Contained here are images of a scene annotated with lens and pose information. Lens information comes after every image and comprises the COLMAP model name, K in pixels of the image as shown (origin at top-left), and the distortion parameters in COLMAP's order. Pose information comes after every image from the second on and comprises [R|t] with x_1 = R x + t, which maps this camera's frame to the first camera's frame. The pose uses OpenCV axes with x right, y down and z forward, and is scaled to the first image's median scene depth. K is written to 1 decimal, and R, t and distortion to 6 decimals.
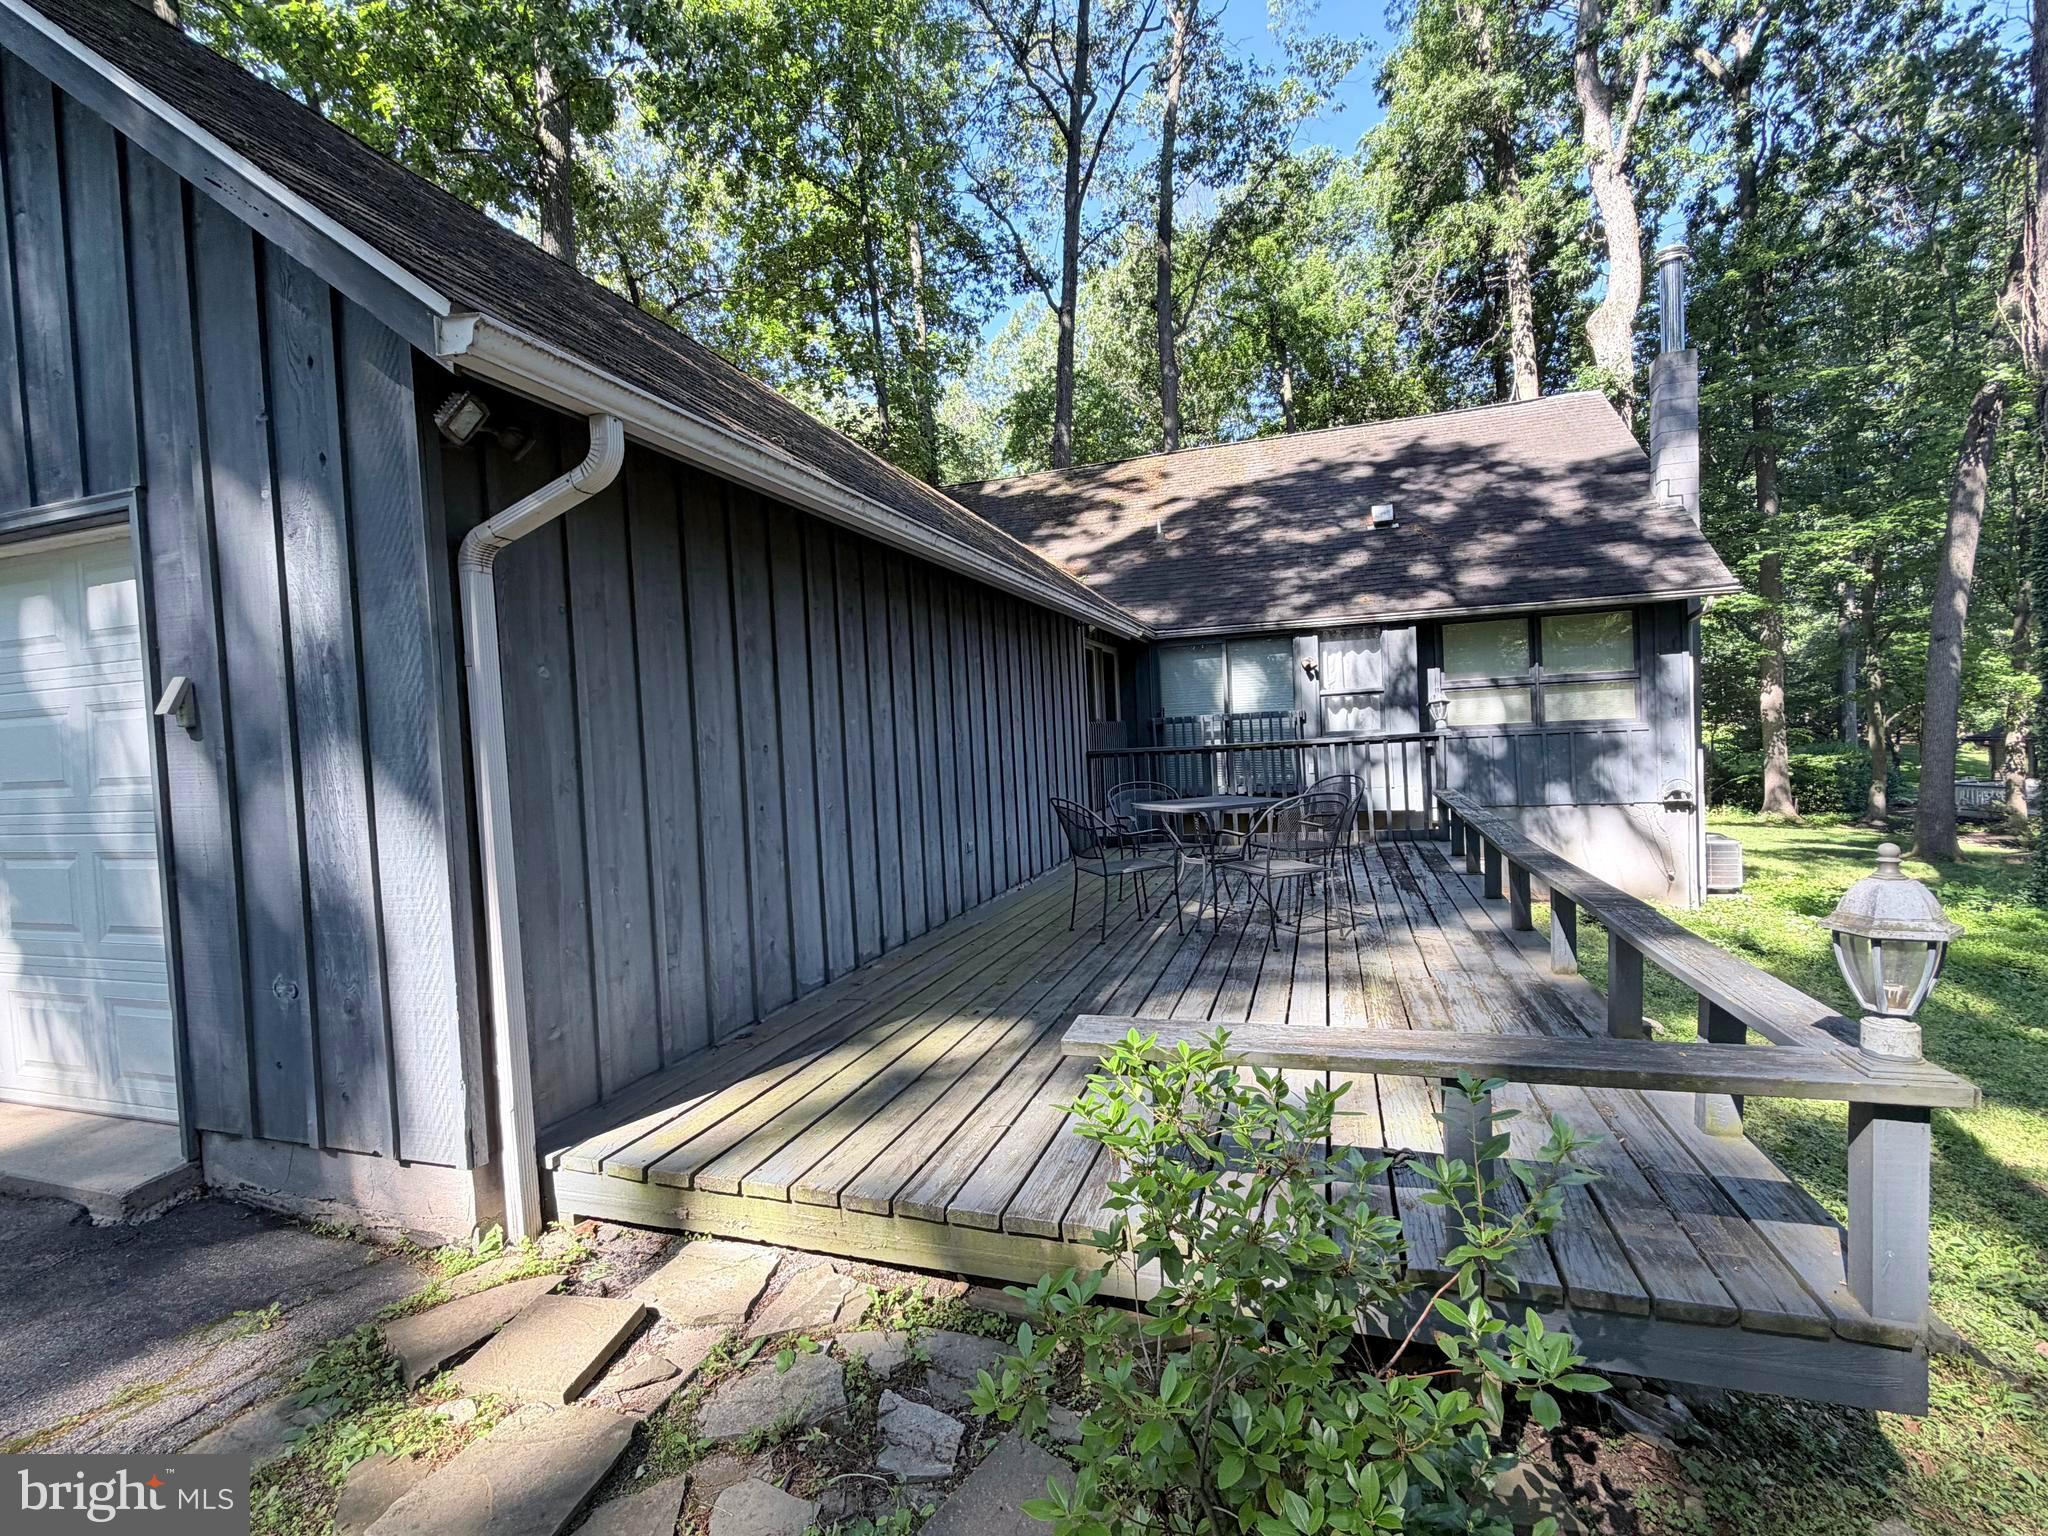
lens RADIAL K [[904.7, 0, 1024.0], [0, 904.7, 768.0], [0, 0, 1]] dist [-0.000394, -0.000026]
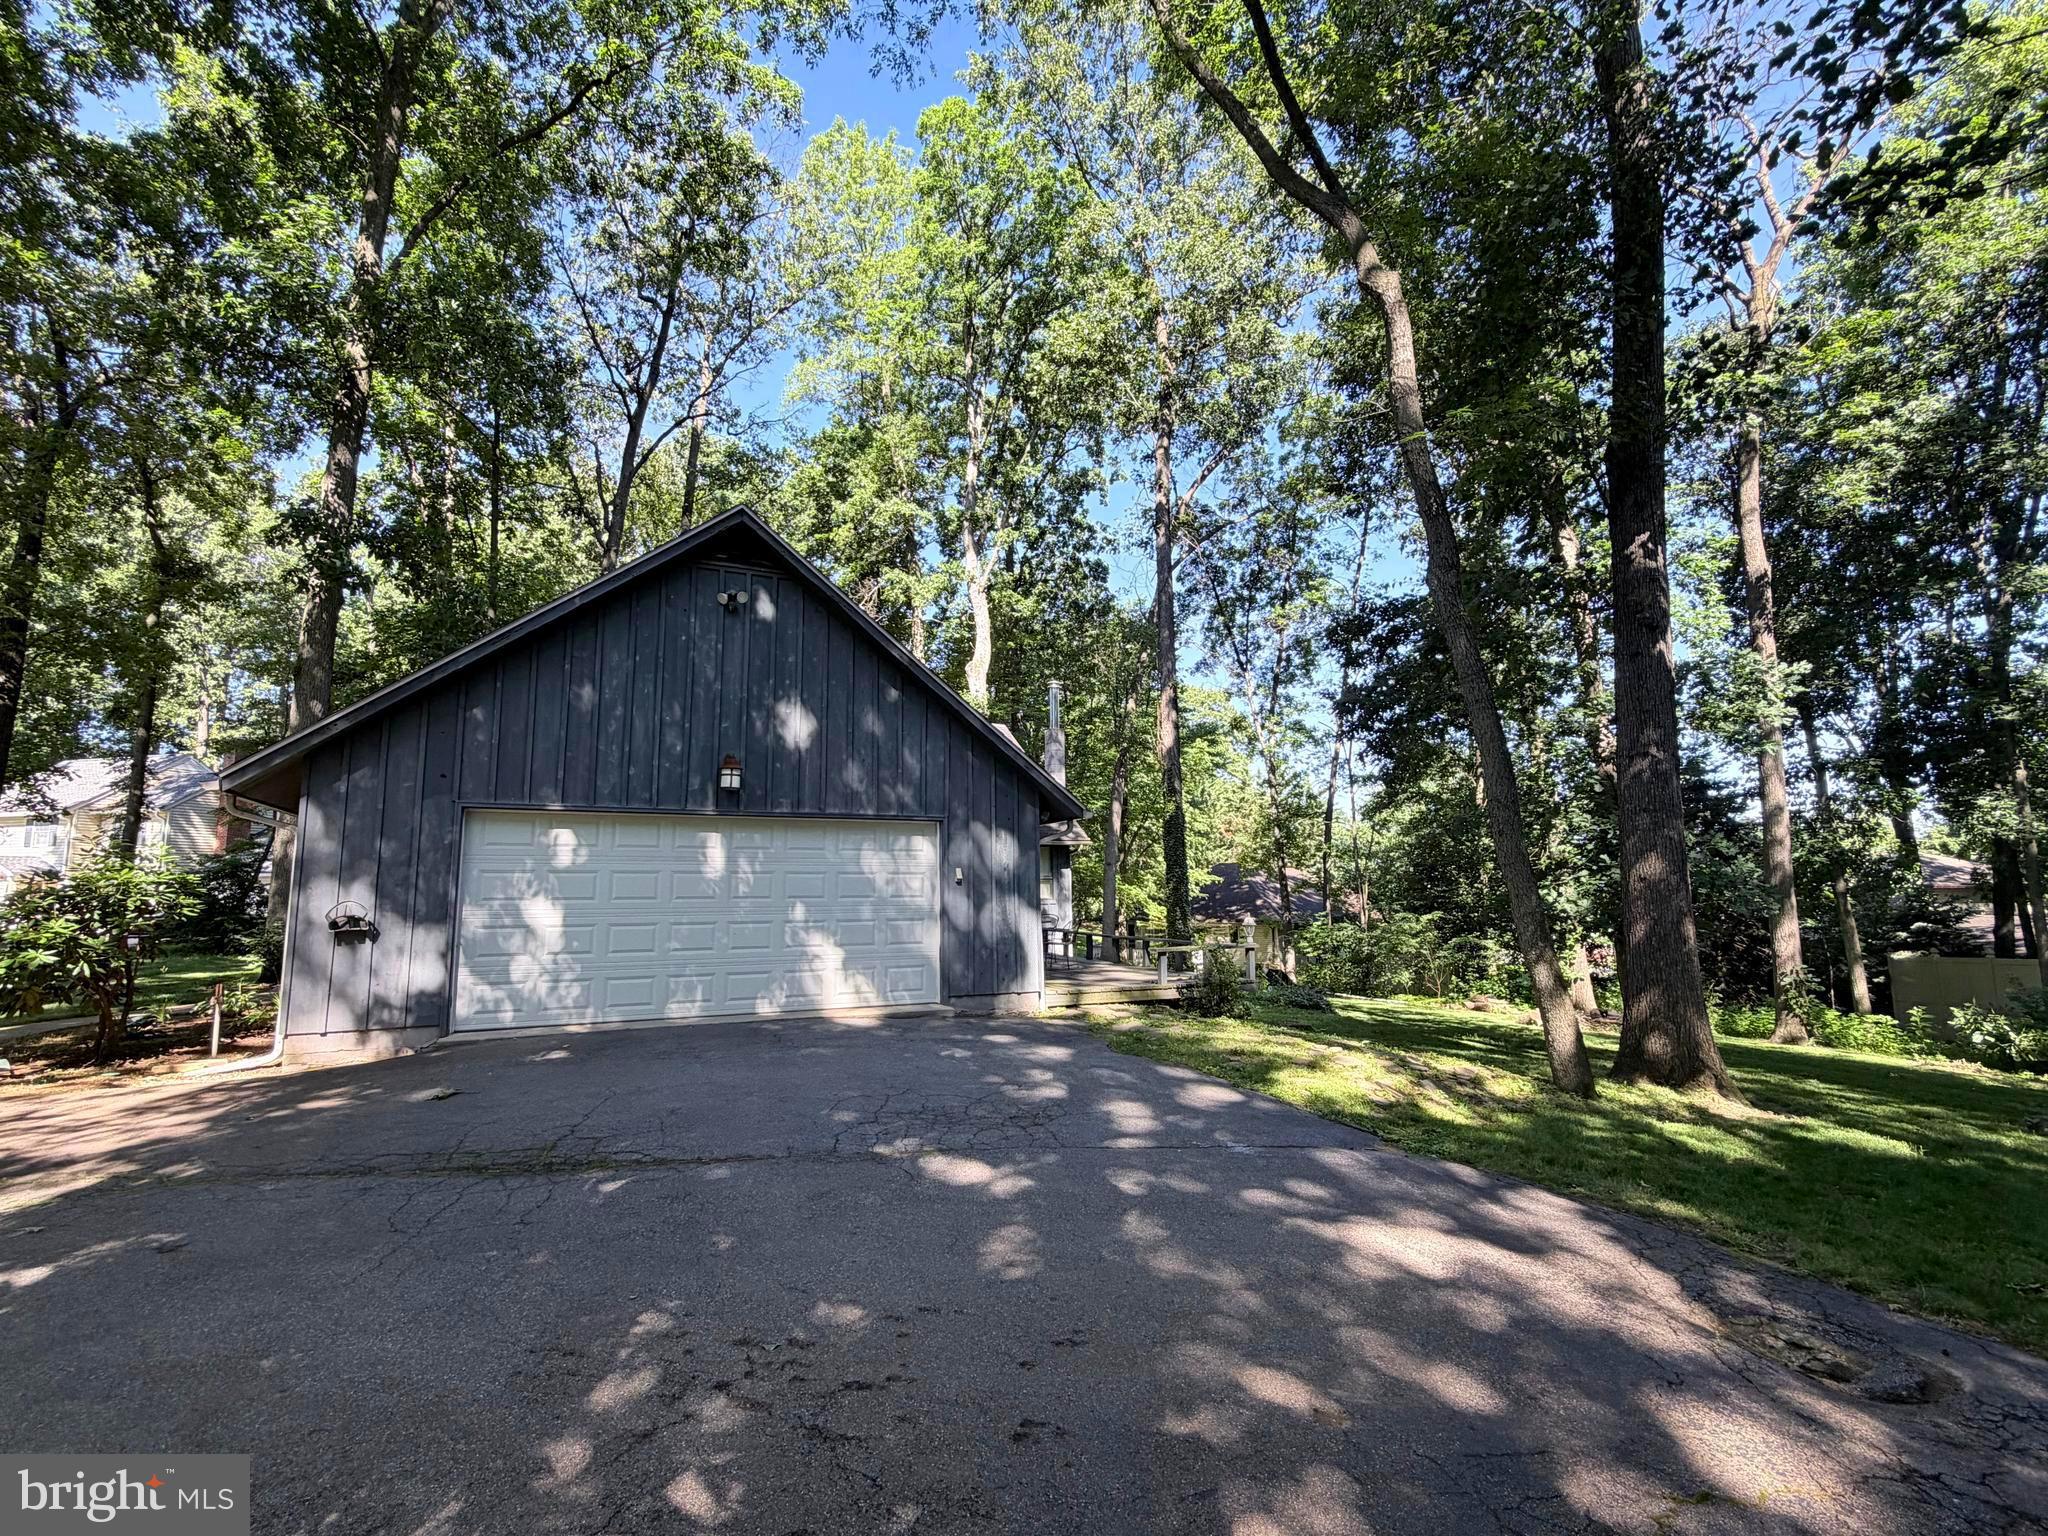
lens RADIAL K [[904.7, 0, 1024.0], [0, 904.7, 768.0], [0, 0, 1]] dist [-0.000394, -0.000026]
pose [[0.714111, 0.138555, 0.686184, -3.398017], [-0.004104, 0.981029, -0.193820, 0.199637], [-0.700020, 0.135593, 0.701132, -1.900252]]
